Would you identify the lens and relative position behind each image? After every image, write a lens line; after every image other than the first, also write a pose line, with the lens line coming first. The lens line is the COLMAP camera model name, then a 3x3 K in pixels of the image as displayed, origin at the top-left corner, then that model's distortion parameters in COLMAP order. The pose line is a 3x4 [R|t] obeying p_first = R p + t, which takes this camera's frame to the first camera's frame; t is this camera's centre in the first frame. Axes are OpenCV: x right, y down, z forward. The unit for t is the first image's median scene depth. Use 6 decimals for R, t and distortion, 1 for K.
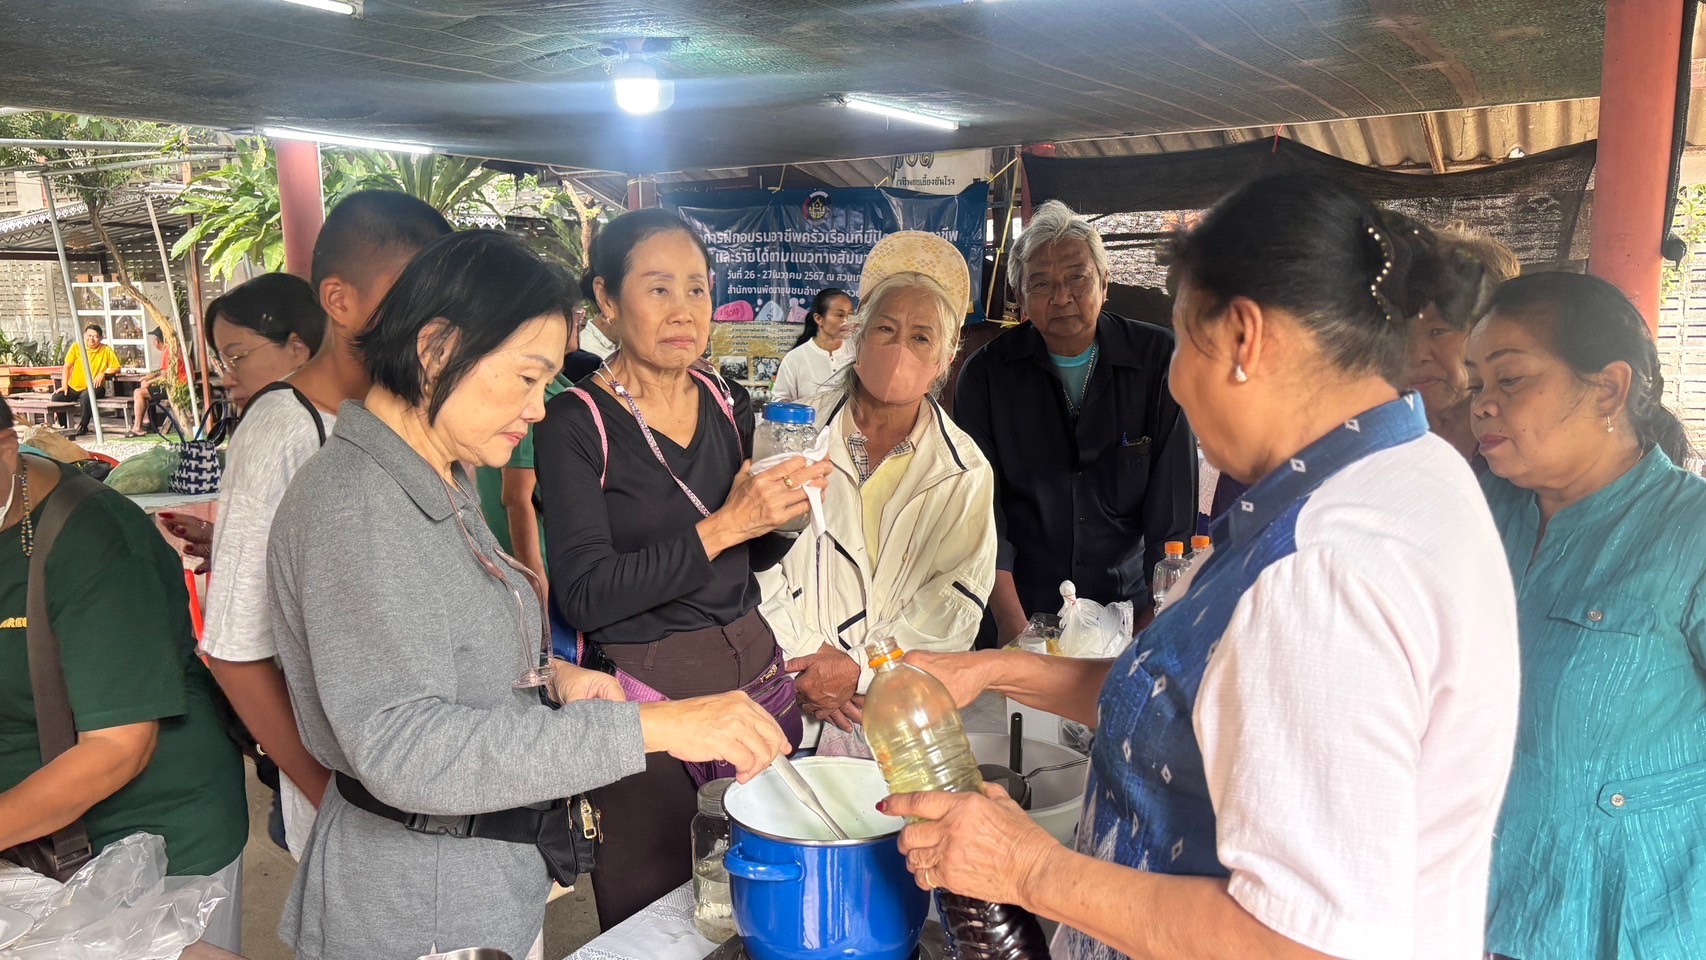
lens RADIAL K [[1299.1, 0, 838.2], [0, 1299.1, 516.4], [0, 0, 1]] dist [0.029421, -0.011879]
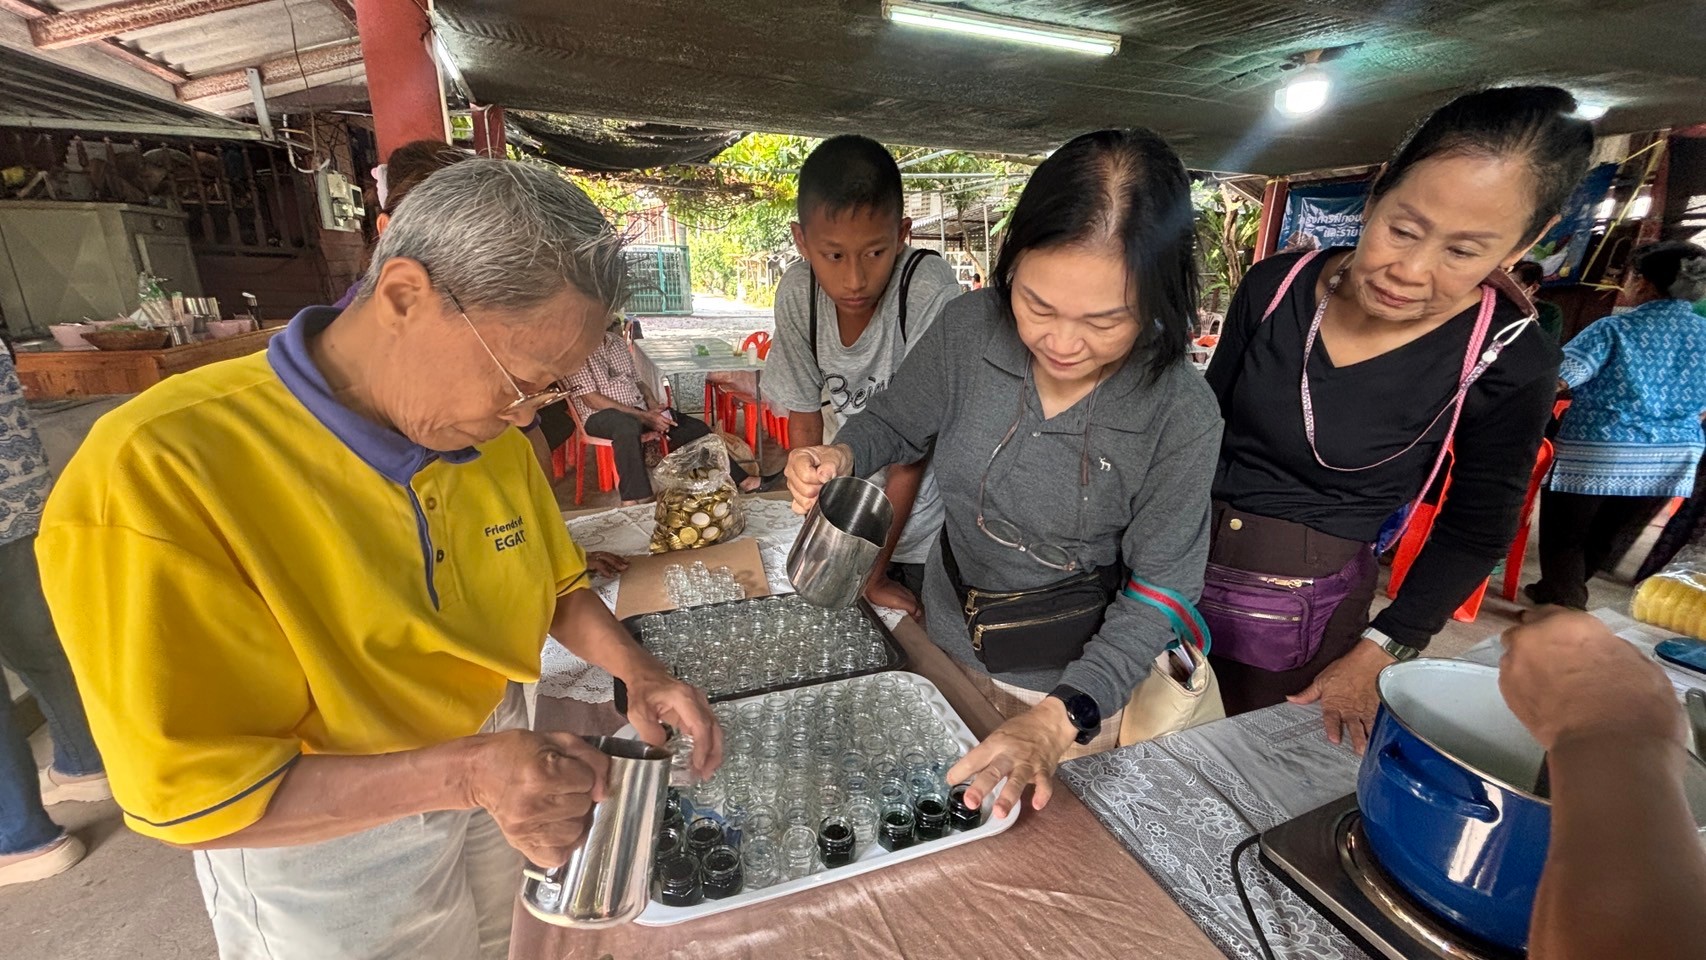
lens RADIAL K [[671.2, 0, 845.1], [0, 671.2, 488.3], [0, 0, 1]] dist [-0.000425, 0.000691]
pose [[0.784732, 0.220295, -0.579367, -0.016422], [-0.131108, 0.972555, 0.192217, 0.006252], [0.605811, -0.074880, 0.792077, 0.052430]]
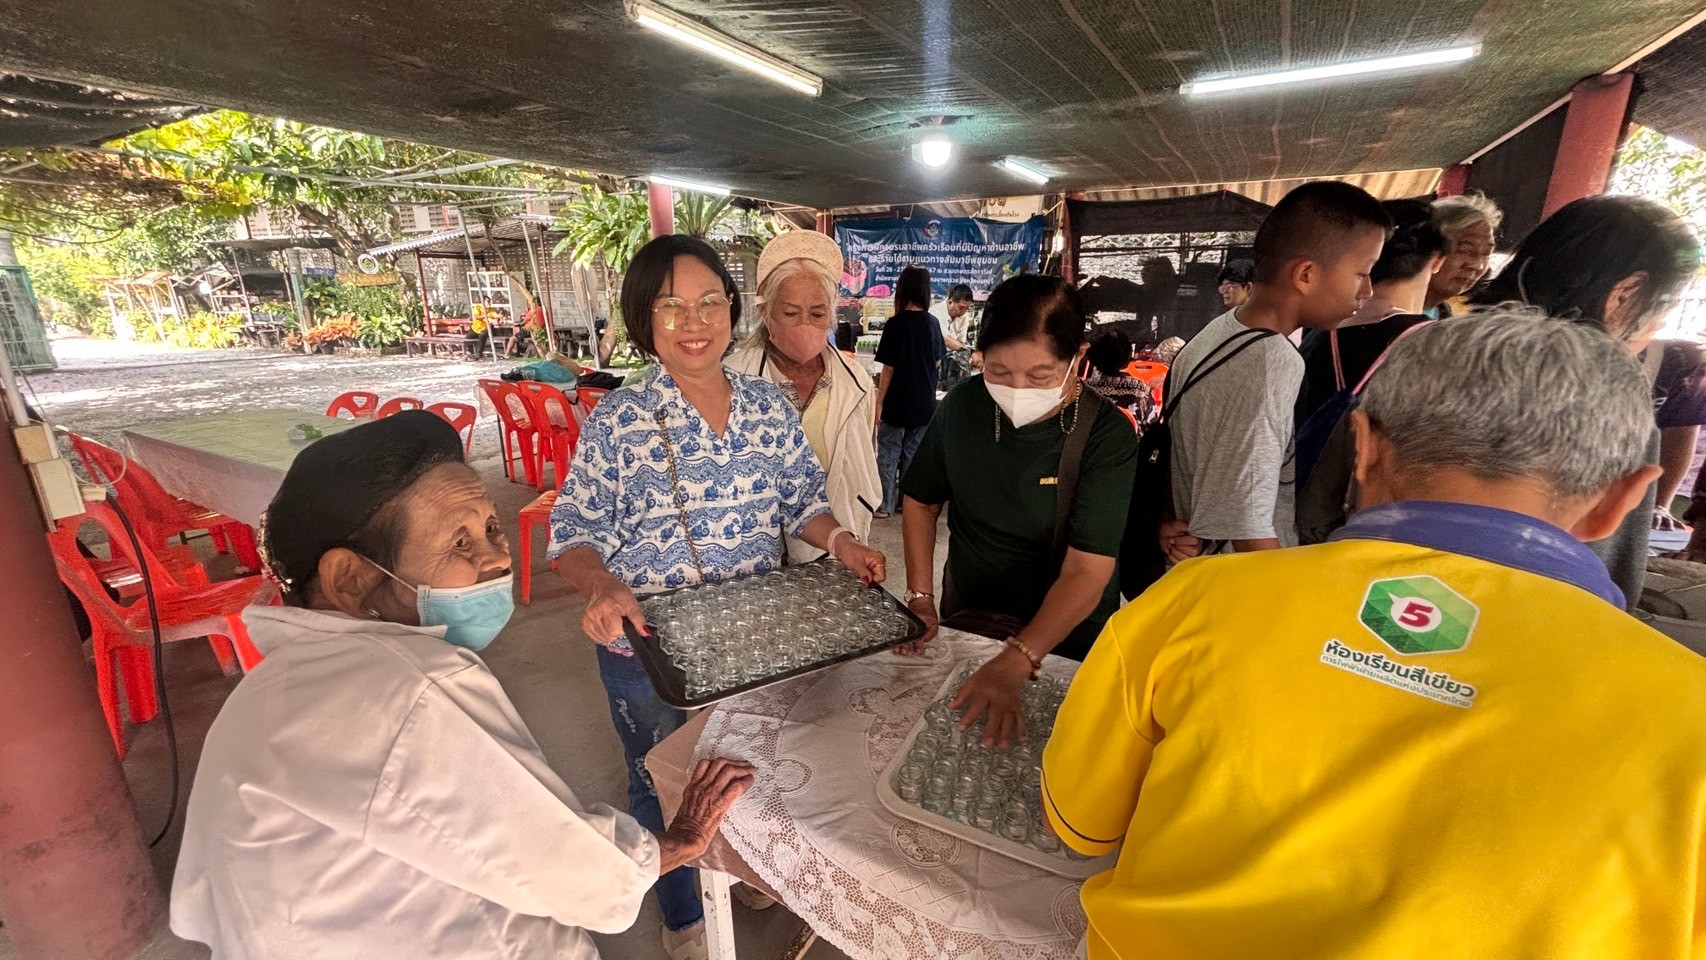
lens RADIAL K [[687.5, 0, 825.1], [0, 687.5, 490.9], [0, 0, 1]] dist [0.000035, 0.000086]
pose [[0.999906, 0.013565, -0.001808, -0.149385], [-0.013245, 0.992501, 0.121514, -0.000771], [0.003442, -0.121479, 0.992588, 0.042825]]
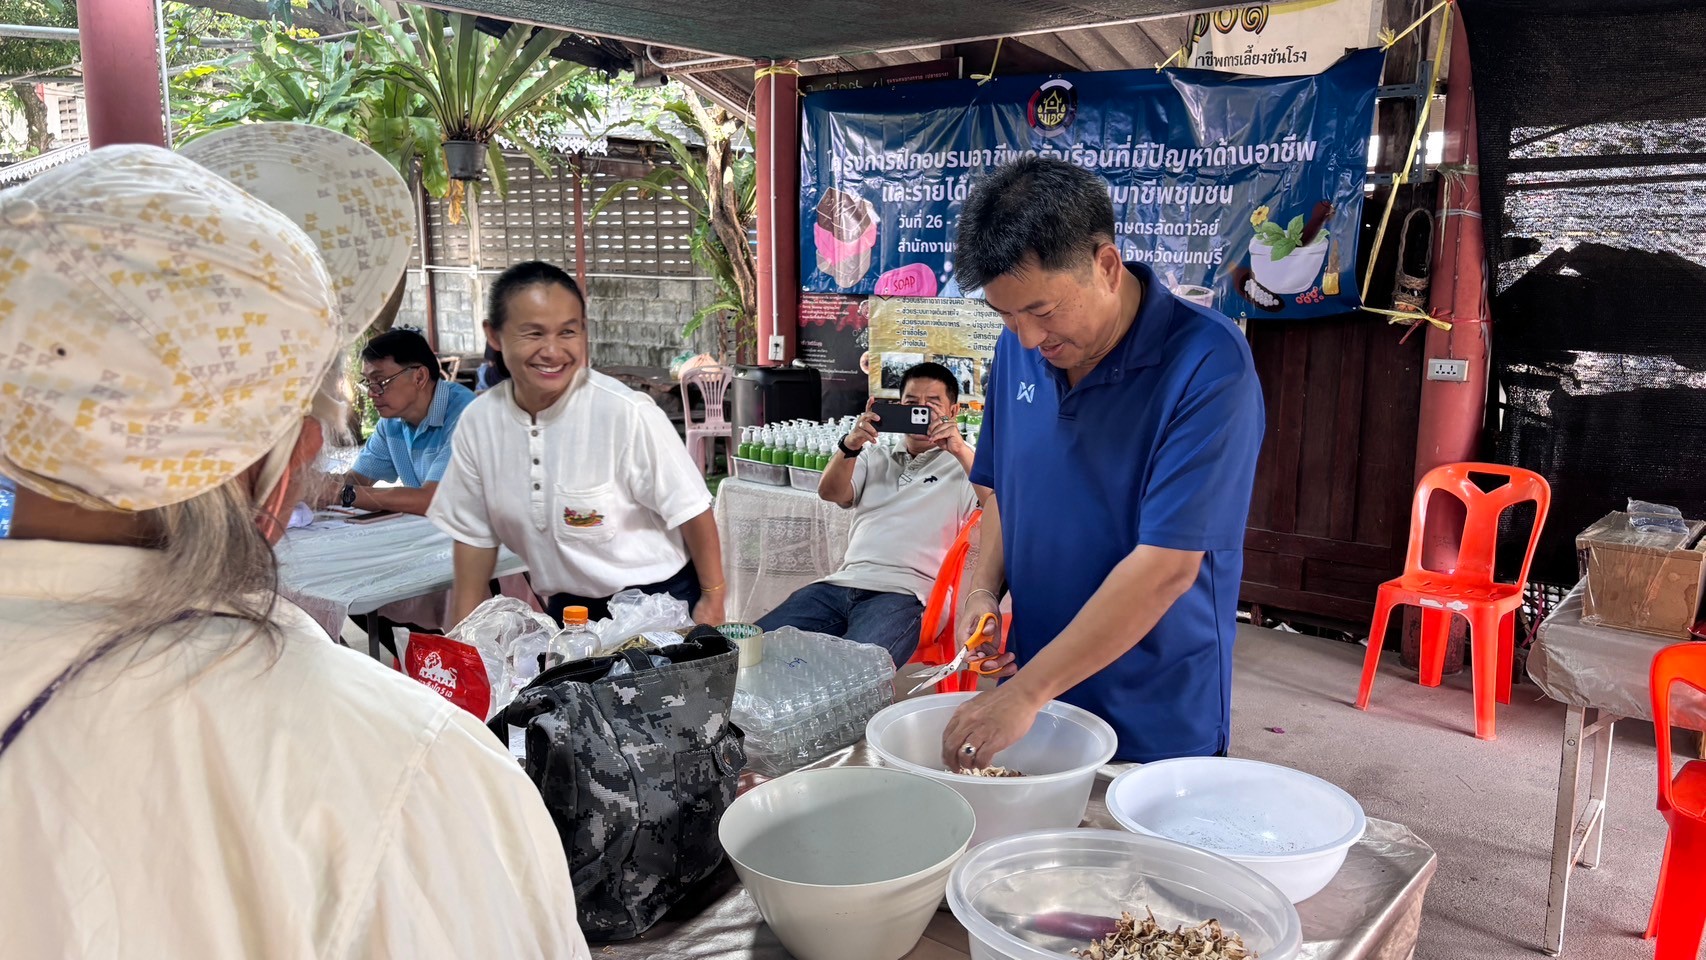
lens RADIAL K [[1307.8, 0, 835.8], [0, 1307.8, 537.3], [0, 0, 1]] dist [0.011924, -0.015929]
pose [[0.985082, 0.057092, -0.162341, -0.005107], [-0.050302, 0.997691, 0.045634, -0.062979], [0.164571, -0.036787, 0.985679, 0.378558]]
